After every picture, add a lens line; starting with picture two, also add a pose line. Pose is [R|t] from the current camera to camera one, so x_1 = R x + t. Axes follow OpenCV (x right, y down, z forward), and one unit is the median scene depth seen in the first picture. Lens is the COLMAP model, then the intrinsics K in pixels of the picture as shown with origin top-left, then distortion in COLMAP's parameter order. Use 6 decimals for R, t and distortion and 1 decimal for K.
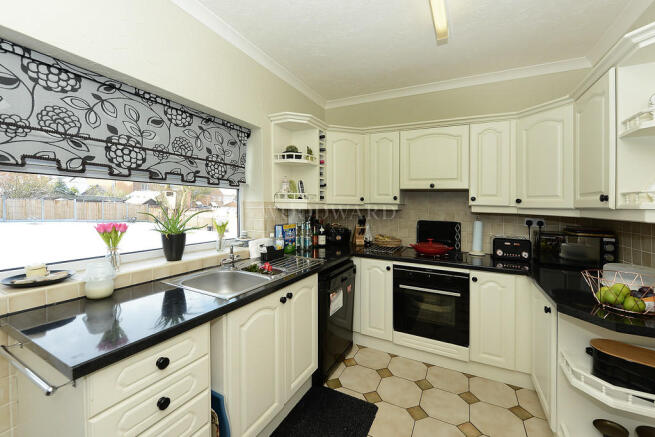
lens RADIAL K [[258.9, 0, 327.2], [0, 258.9, 201.6], [0, 0, 1]] dist [-0.015048, -0.000087]
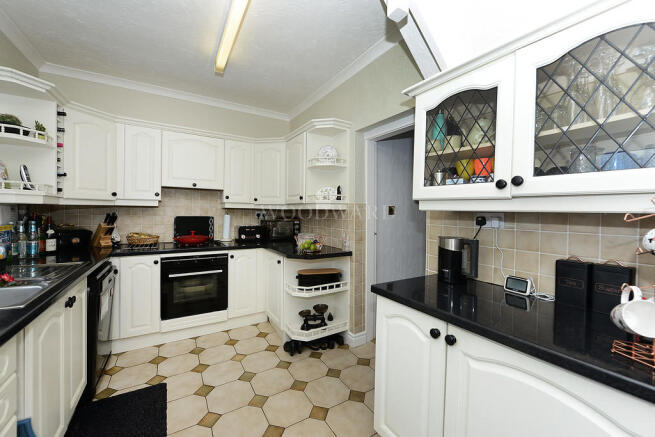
lens RADIAL K [[258.9, 0, 327.2], [0, 258.9, 201.6], [0, 0, 1]] dist [-0.015048, -0.000087]
pose [[0.523186, 0.018155, 0.852025, -0.272550], [-0.013612, 0.999824, -0.012946, 0.020595], [-0.852110, -0.004824, 0.523340, -0.112236]]
